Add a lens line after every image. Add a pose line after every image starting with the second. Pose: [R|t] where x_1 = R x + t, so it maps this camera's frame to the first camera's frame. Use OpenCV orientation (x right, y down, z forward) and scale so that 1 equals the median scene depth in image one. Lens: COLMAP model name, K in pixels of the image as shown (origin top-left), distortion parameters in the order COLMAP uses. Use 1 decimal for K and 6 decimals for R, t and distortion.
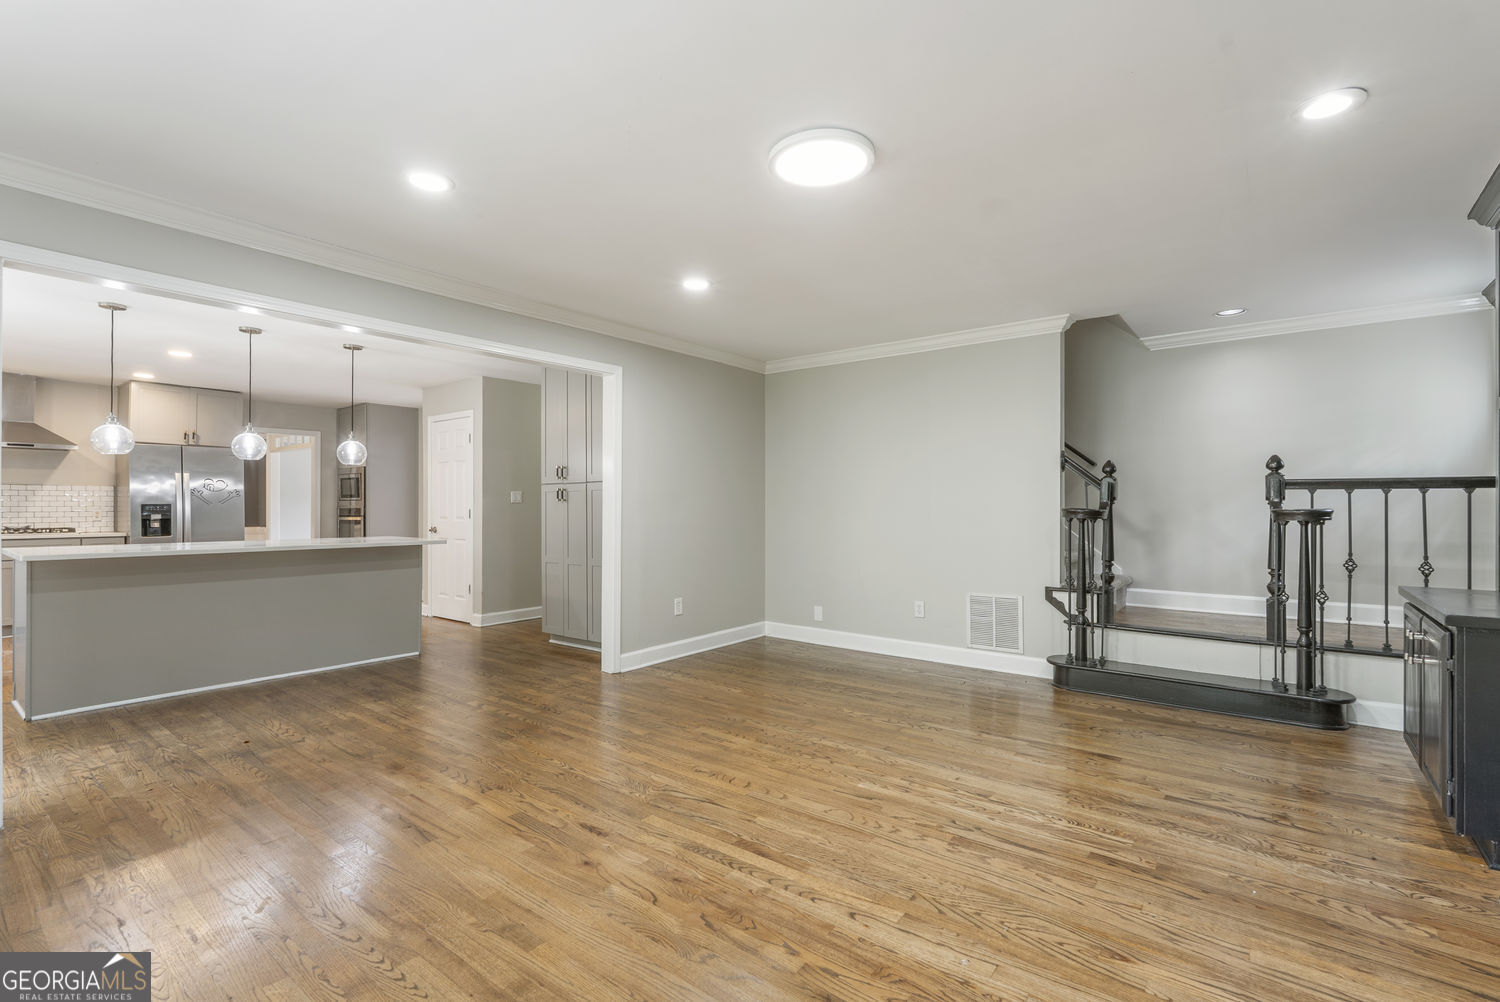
lens RADIAL K [[678.3, 0, 749.7], [0, 678.3, 501.7], [0, 0, 1]] dist [-0.003869, 0.000129]
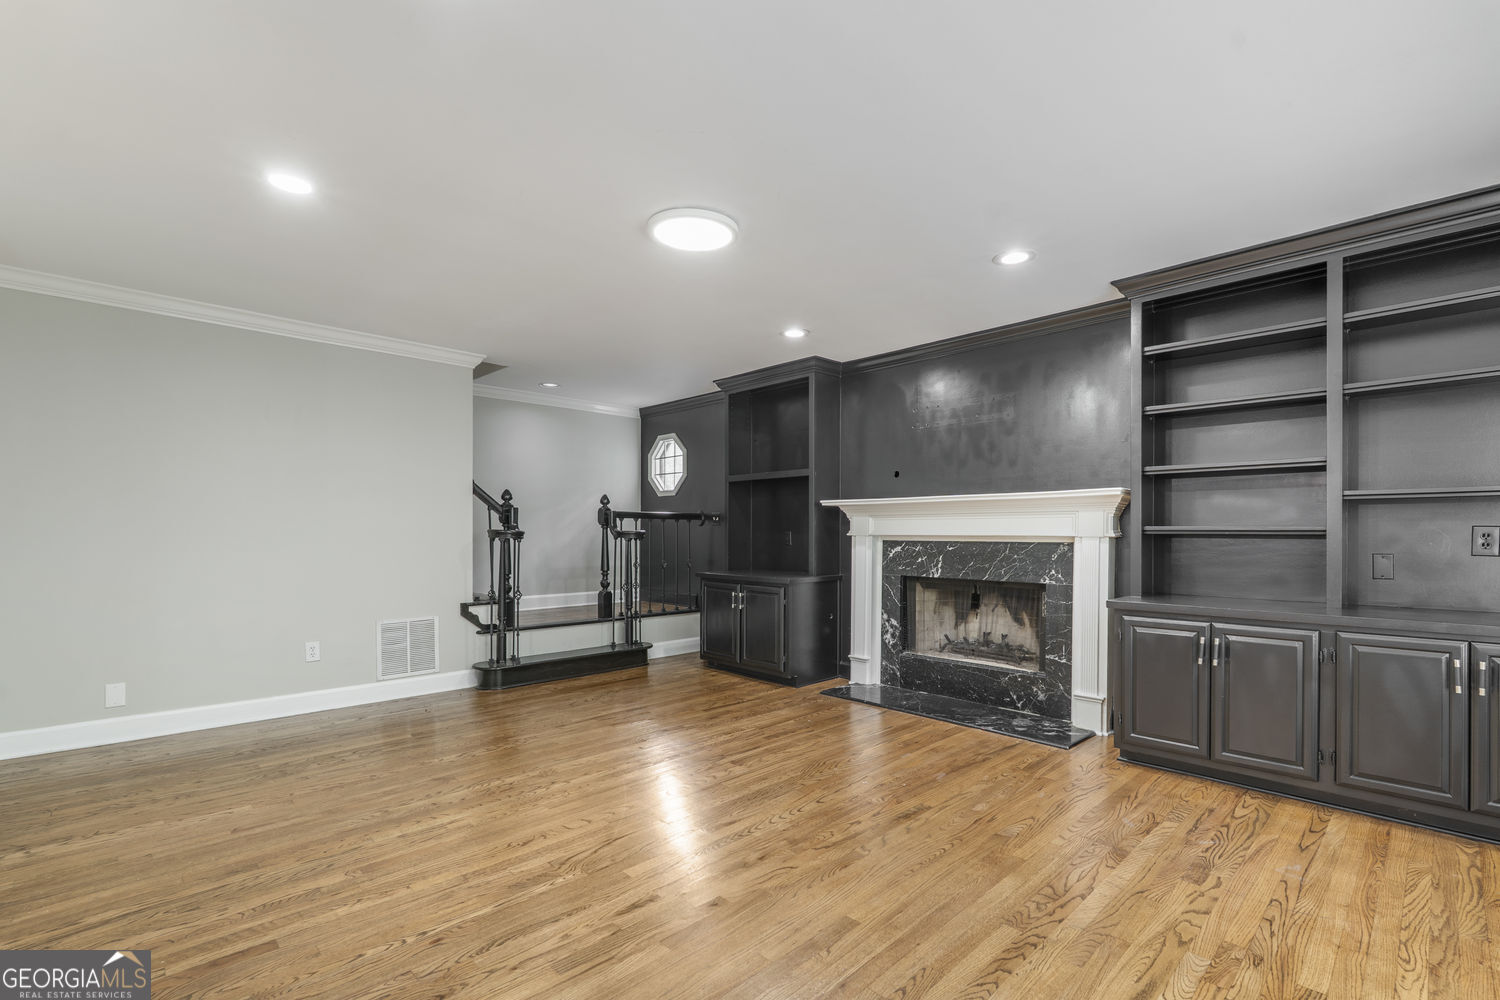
lens RADIAL K [[678.3, 0, 761.0], [0, 678.3, 539.1], [0, 0, 1]] dist [-0.003869, 0.000129]
pose [[0.126343, -0.013497, 0.991895, -0.654633], [-0.010680, 0.999831, 0.014966, 0.003186], [-0.991929, -0.012484, 0.126177, 0.459683]]
